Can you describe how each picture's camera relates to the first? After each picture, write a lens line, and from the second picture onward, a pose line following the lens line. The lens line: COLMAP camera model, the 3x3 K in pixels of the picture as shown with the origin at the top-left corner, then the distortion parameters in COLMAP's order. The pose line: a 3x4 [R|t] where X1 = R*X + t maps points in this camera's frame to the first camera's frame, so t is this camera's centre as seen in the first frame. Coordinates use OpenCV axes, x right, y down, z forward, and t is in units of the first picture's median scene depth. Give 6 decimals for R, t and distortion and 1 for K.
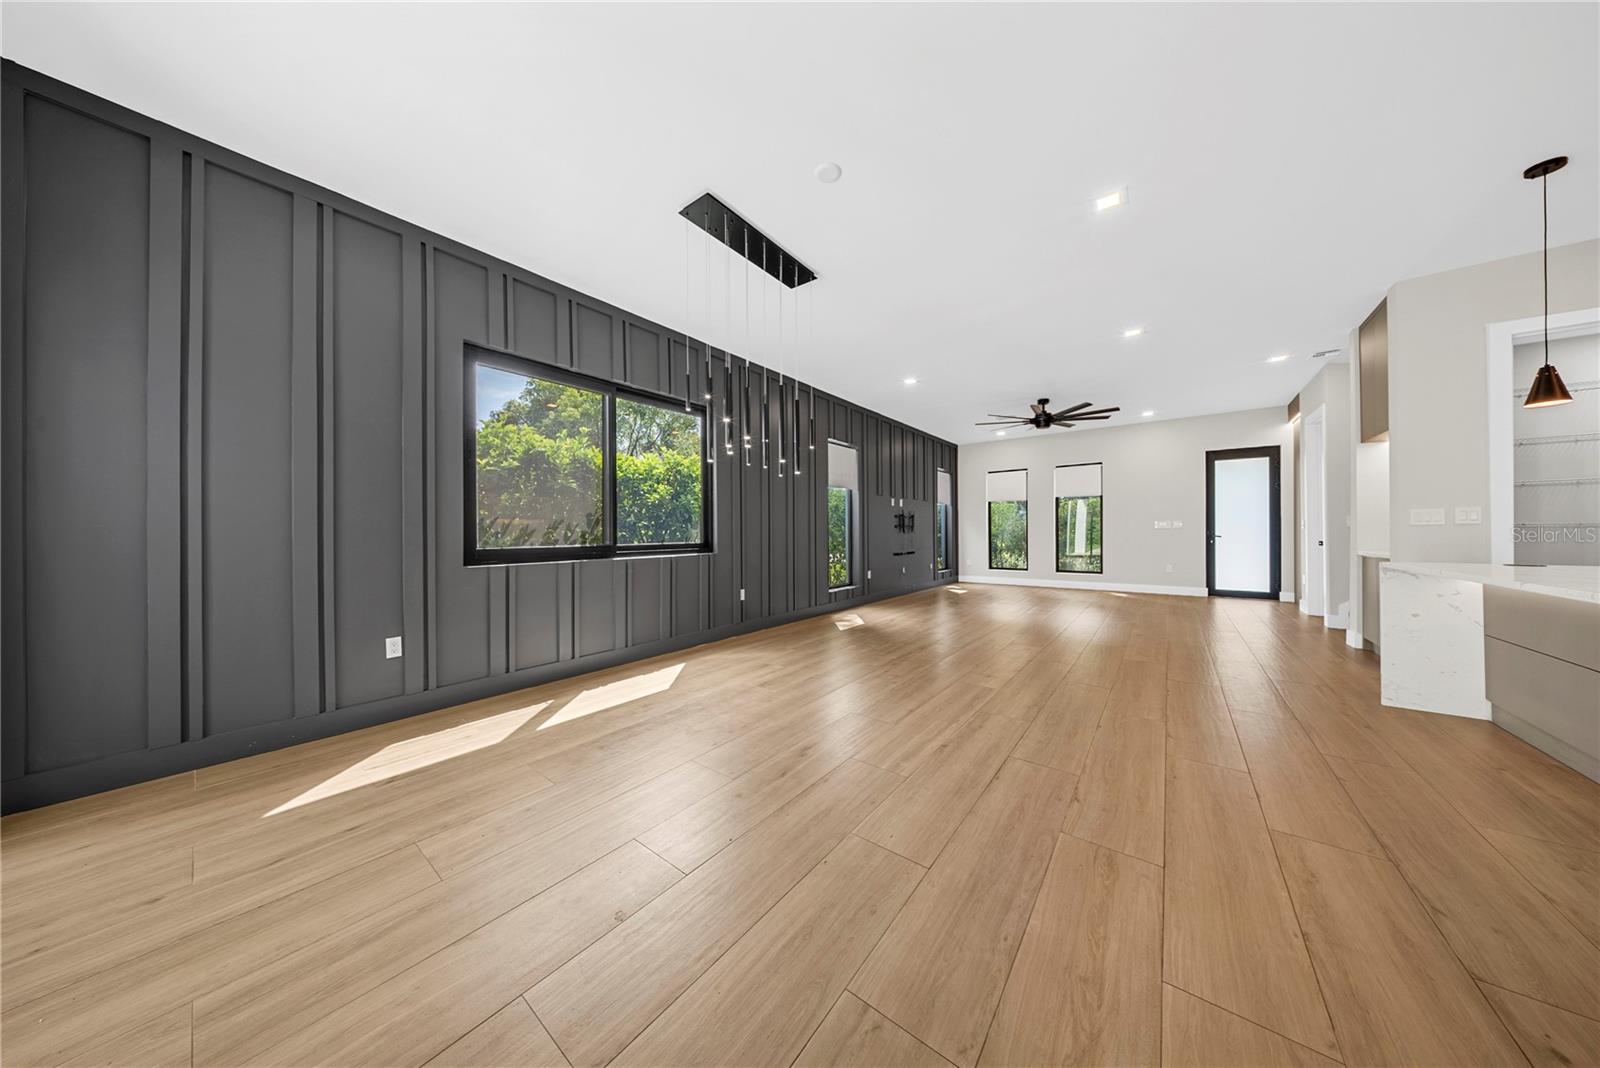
lens RADIAL K [[472.6, 0, 790.0], [0, 472.6, 528.5], [0, 0, 1]] dist [-0.003897, -0.001097]
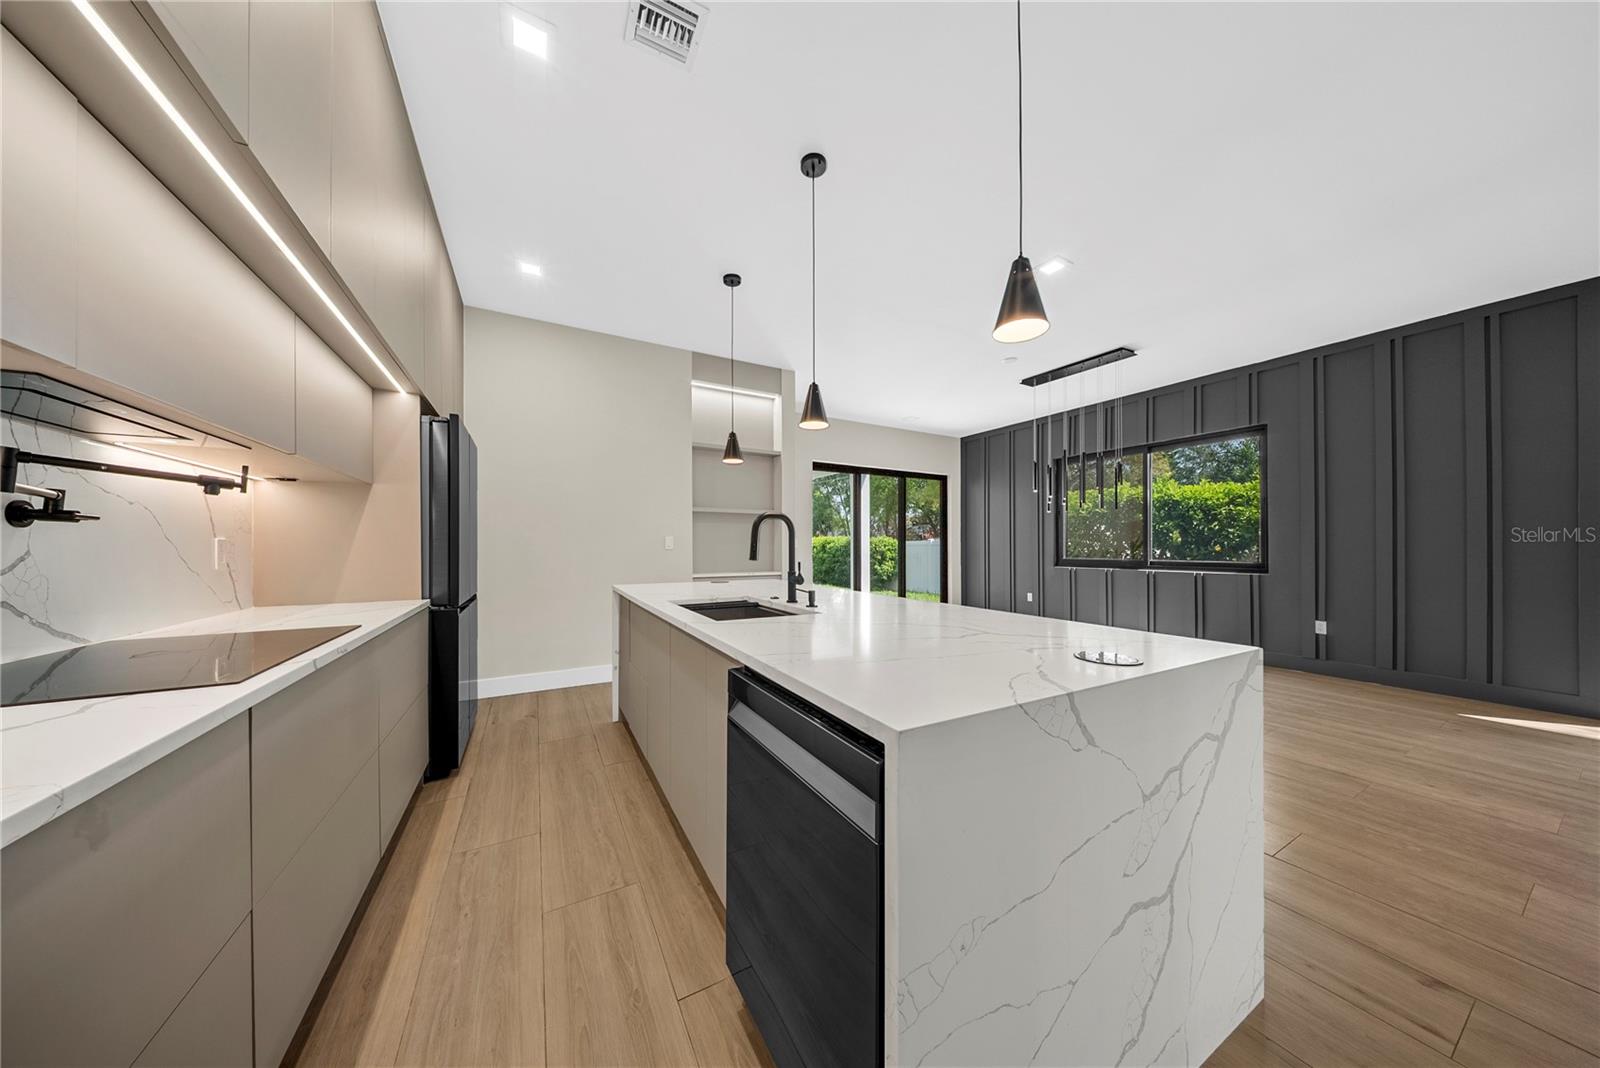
lens RADIAL K [[472.6, 0, 791.9], [0, 472.6, 549.8], [0, 0, 1]] dist [-0.003897, -0.001097]
pose [[-0.385090, 0.009917, -0.922826, 1.281693], [0.009211, 0.999934, 0.006902, -0.015525], [0.922833, -0.005842, -0.385156, 0.550785]]
